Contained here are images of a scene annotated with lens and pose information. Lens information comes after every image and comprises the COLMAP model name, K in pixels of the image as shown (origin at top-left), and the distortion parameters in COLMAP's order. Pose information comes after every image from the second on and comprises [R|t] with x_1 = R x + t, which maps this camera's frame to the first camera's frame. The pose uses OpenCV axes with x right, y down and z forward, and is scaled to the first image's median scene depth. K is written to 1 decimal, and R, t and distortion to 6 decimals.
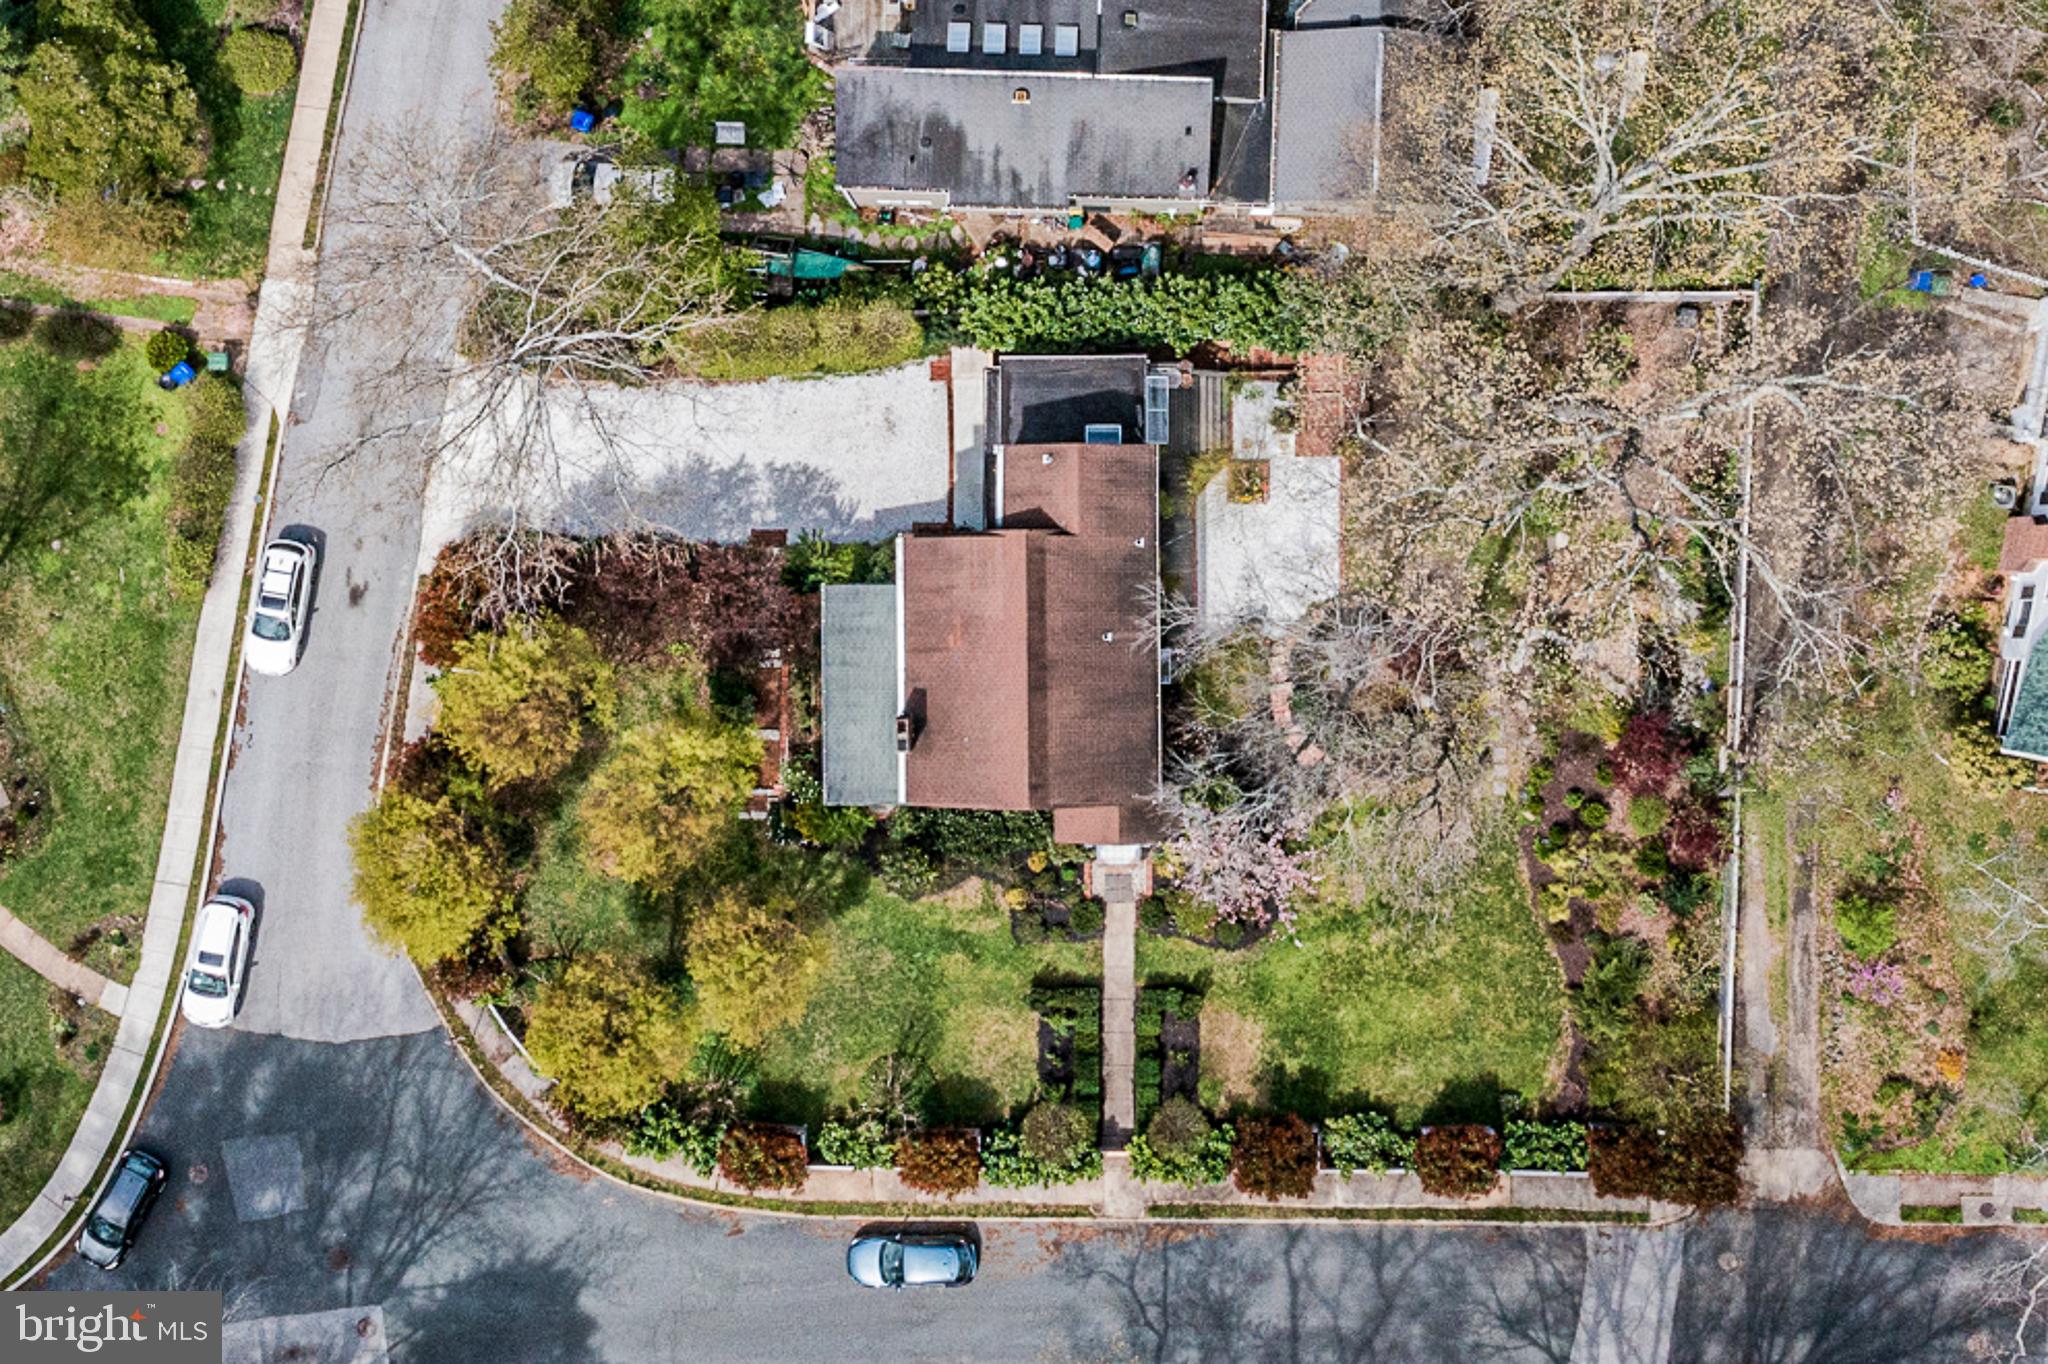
lens RADIAL K [[1620.4, 0, 1022.5], [0, 1620.4, 697.2], [0, 0, 1]] dist [-0.007765, -0.004327]
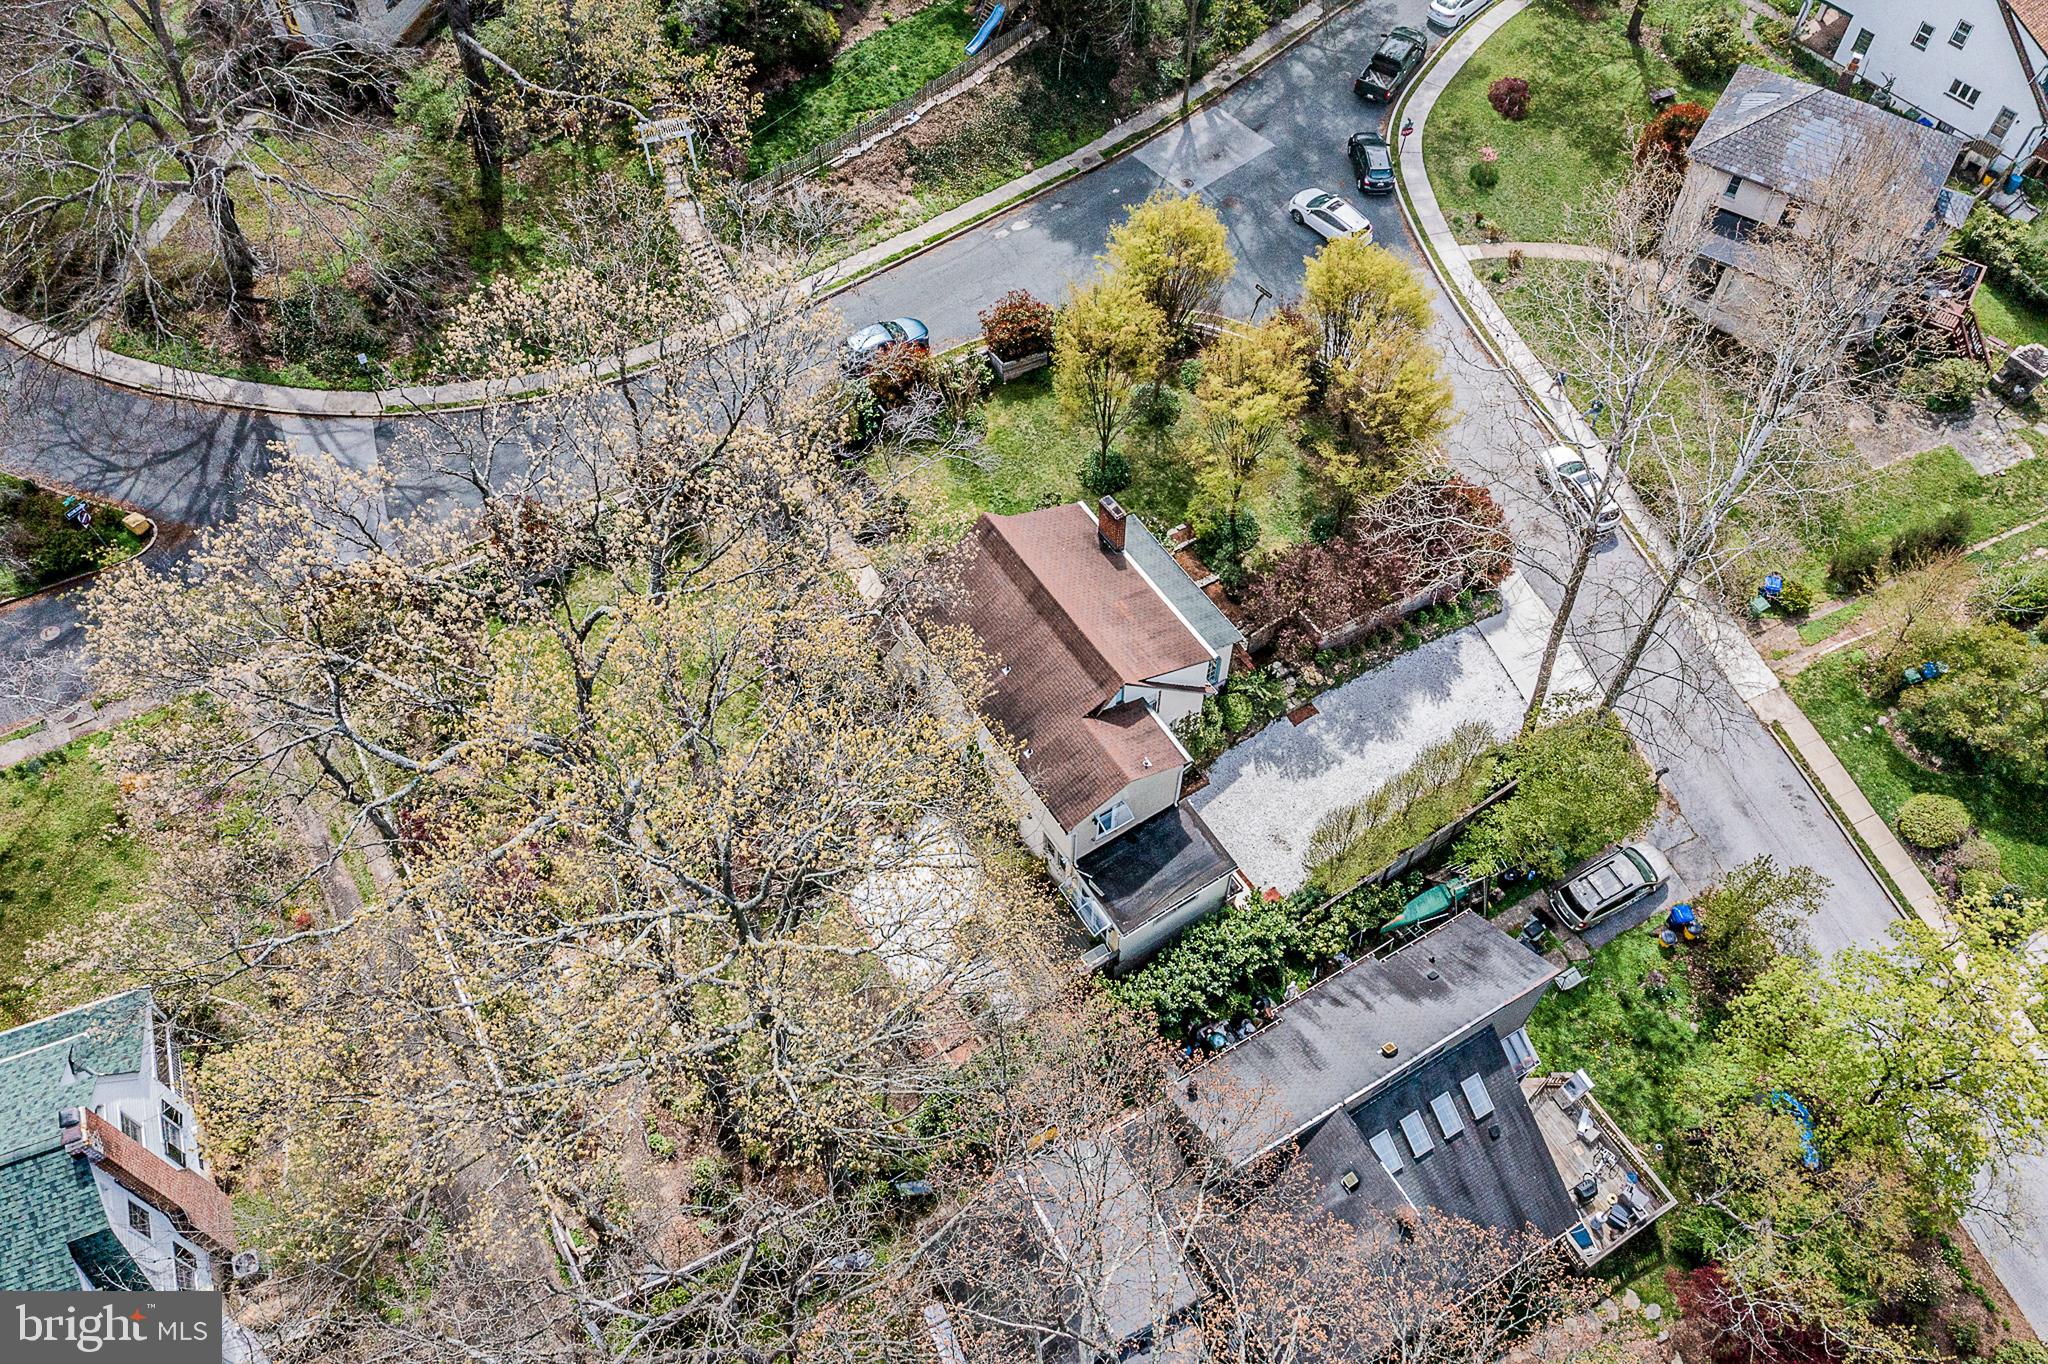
lens RADIAL K [[1620.4, 0, 1022.5], [0, 1620.4, 697.2], [0, 0, 1]] dist [-0.007765, -0.004327]
pose [[-0.840332, 0.458526, -0.289129, 0.338133], [-0.541806, -0.727176, 0.421499, -0.468005], [-0.016979, 0.510851, 0.859502, 0.009562]]
